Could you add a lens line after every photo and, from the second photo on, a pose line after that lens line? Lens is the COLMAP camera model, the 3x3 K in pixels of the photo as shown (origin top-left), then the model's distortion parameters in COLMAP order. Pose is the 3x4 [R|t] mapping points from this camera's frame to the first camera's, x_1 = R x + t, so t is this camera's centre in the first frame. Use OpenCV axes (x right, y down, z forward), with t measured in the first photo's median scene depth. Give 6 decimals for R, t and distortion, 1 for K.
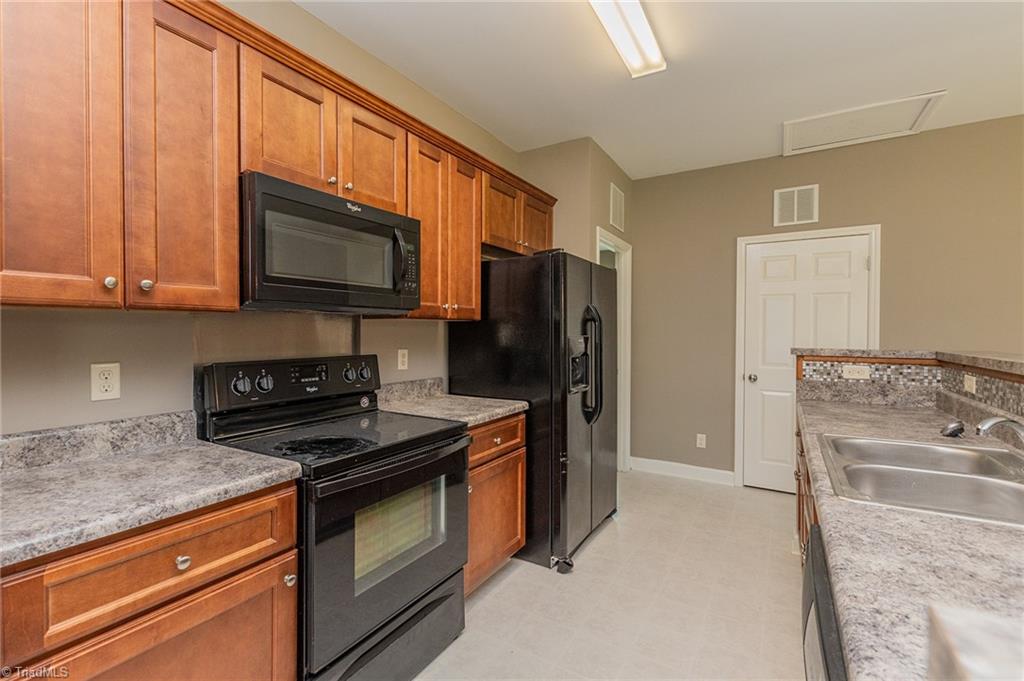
lens RADIAL K [[458.3, 0, 505.9], [0, 458.3, 335.8], [0, 0, 1]] dist [0.004859, -0.001284]
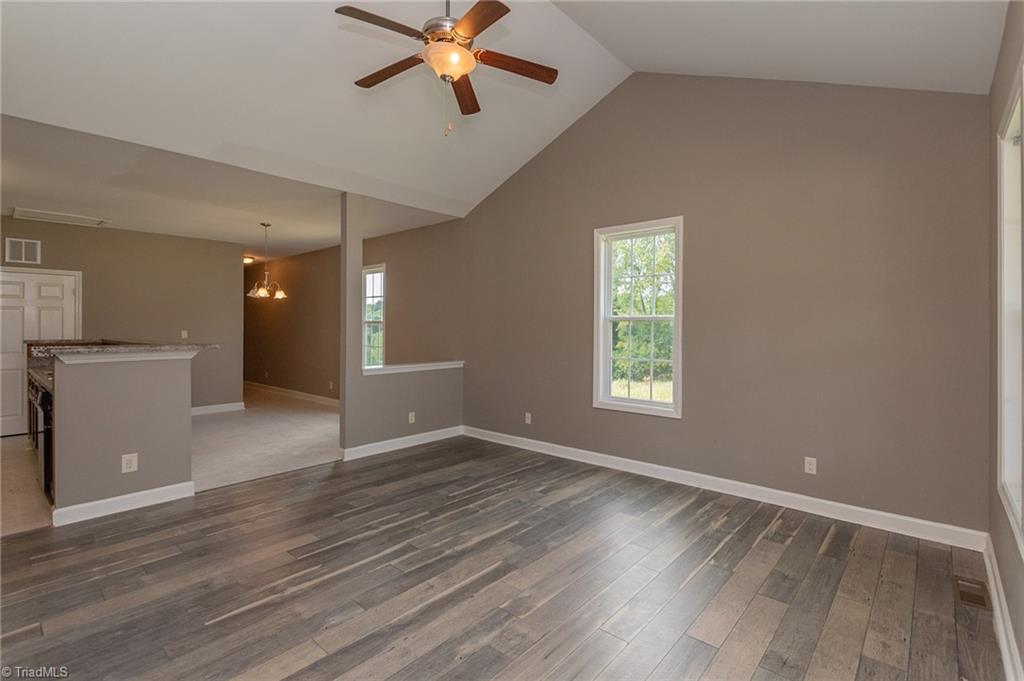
lens RADIAL K [[458.3, 0, 519.0], [0, 458.3, 336.5], [0, 0, 1]] dist [0.004859, -0.001284]
pose [[0.186932, -0.025503, 0.982042, -0.853888], [0.008172, 0.999669, 0.024405, -0.017026], [-0.982339, 0.003463, 0.187078, -1.353554]]
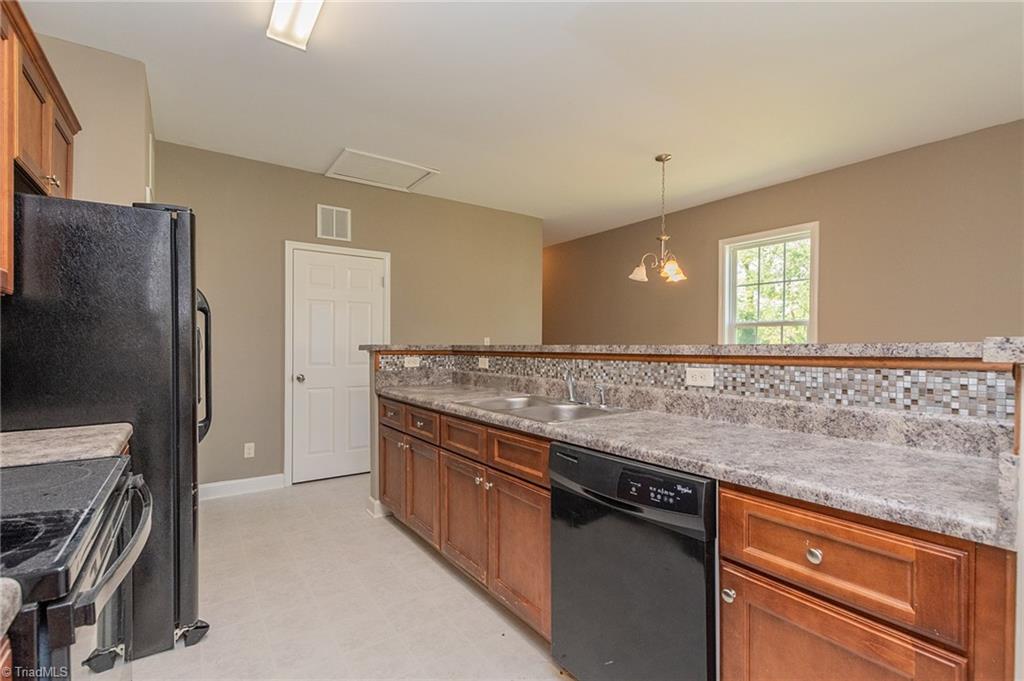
lens RADIAL K [[458.3, 0, 509.3], [0, 458.3, 347.8], [0, 0, 1]] dist [0.004859, -0.001284]
pose [[0.405247, -0.007609, 0.914176, -0.319967], [0.011345, 0.999930, 0.003294, 0.035907], [-0.914137, 0.009037, 0.405305, 0.205035]]
